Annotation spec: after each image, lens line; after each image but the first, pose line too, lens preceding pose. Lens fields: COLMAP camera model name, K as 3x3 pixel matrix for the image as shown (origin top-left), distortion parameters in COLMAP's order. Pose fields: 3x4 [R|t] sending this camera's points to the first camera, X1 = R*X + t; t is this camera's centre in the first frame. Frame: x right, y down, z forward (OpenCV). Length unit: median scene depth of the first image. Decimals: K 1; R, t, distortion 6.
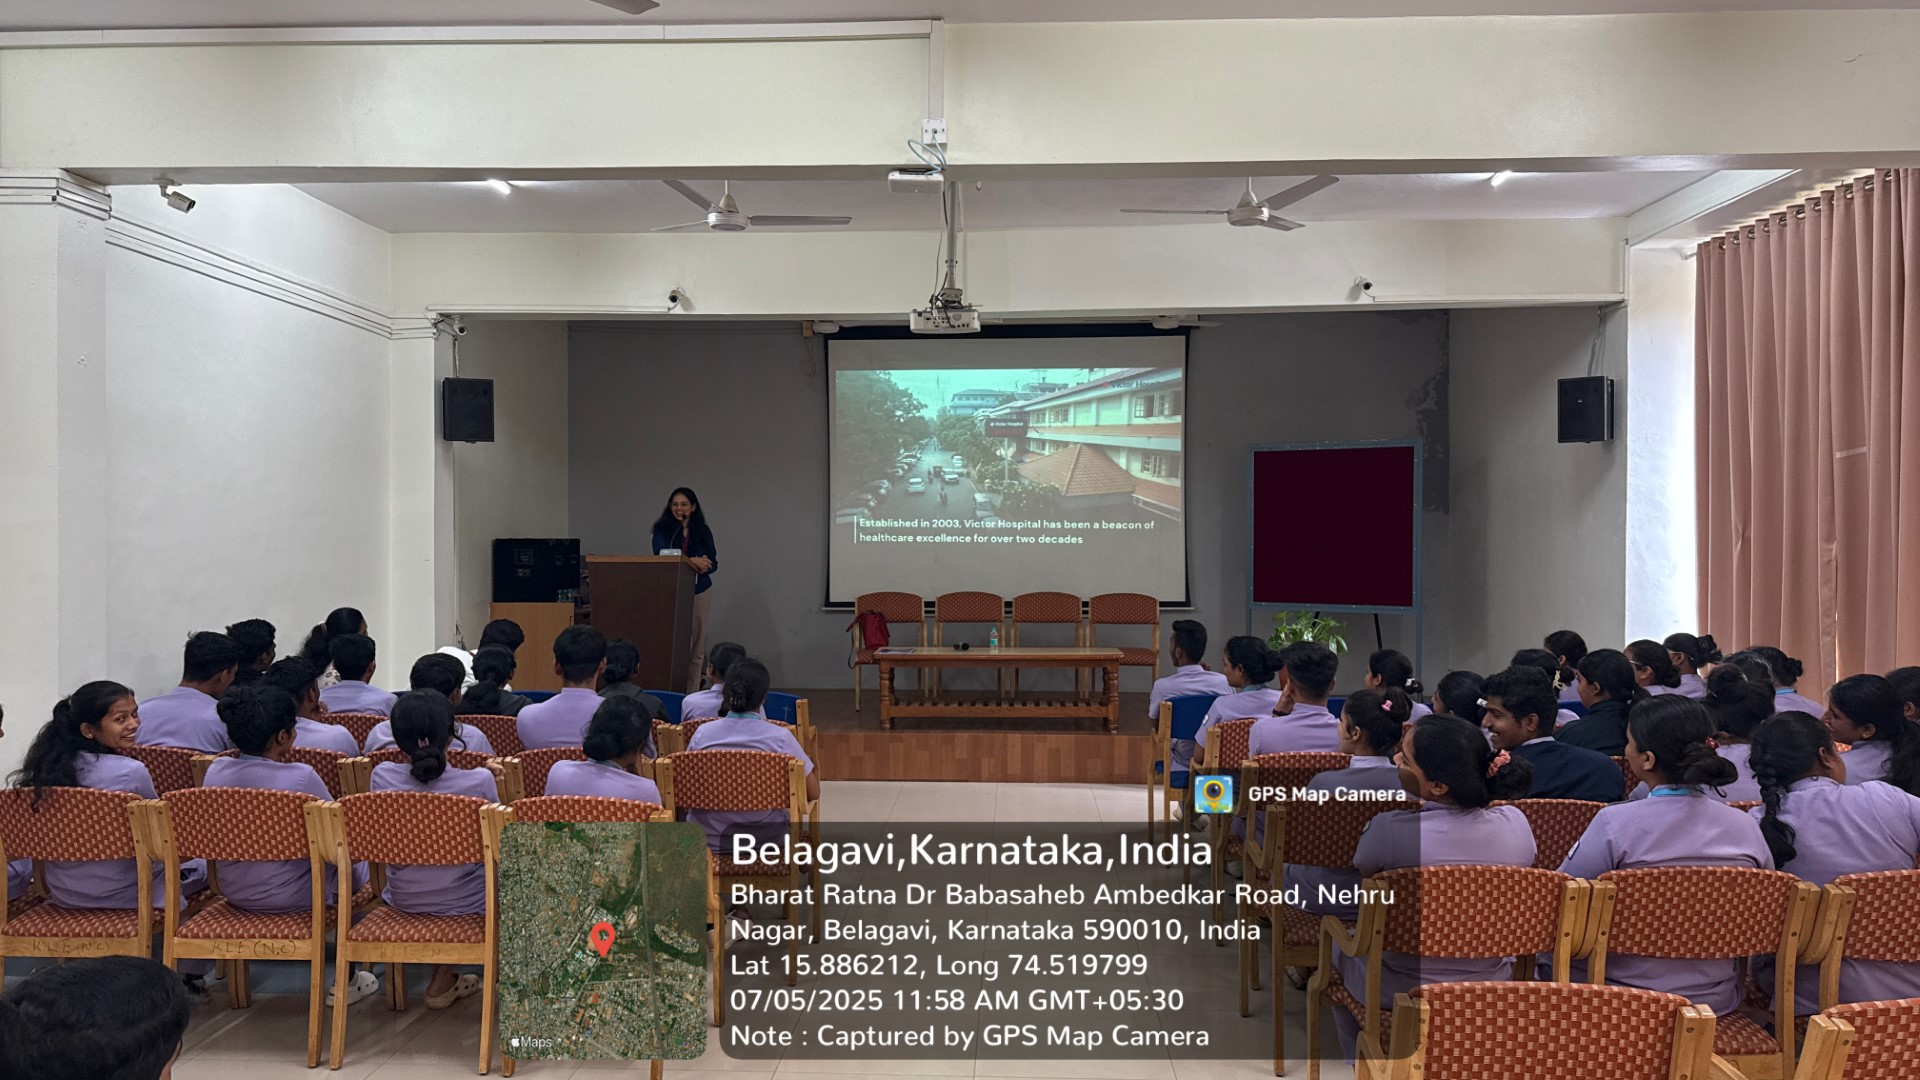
lens RADIAL K [[1363.5, 0, 953.8], [0, 1363.5, 580.7], [0, 0, 1]] dist [0.060372, -0.103526]
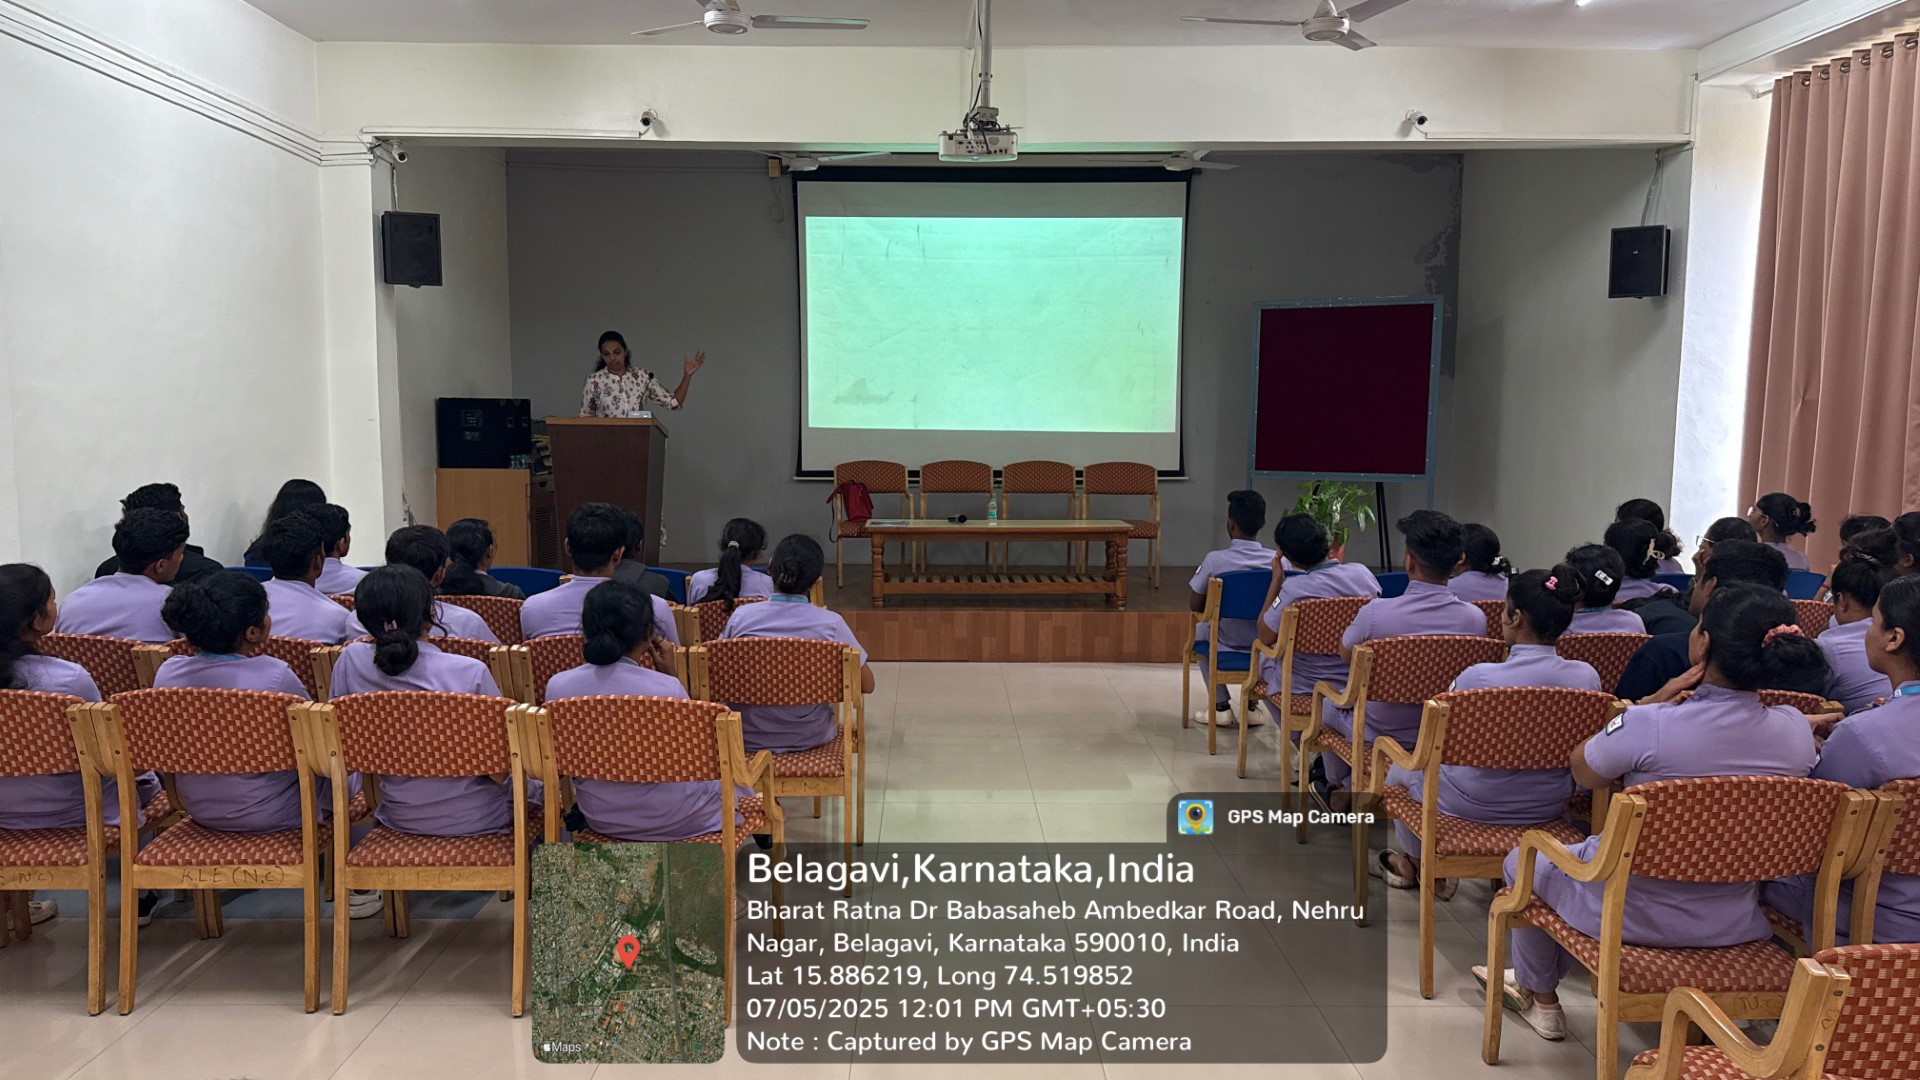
lens RADIAL K [[1359.6, 0, 947.5], [0, 1359.6, 587.7], [0, 0, 1]] dist [0.066953, -0.107813]
pose [[0.998328, -0.003529, 0.057699, -0.062504], [-0.002176, 0.995133, 0.098514, 0.004366], [-0.057766, -0.098475, 0.993462, 0.082227]]
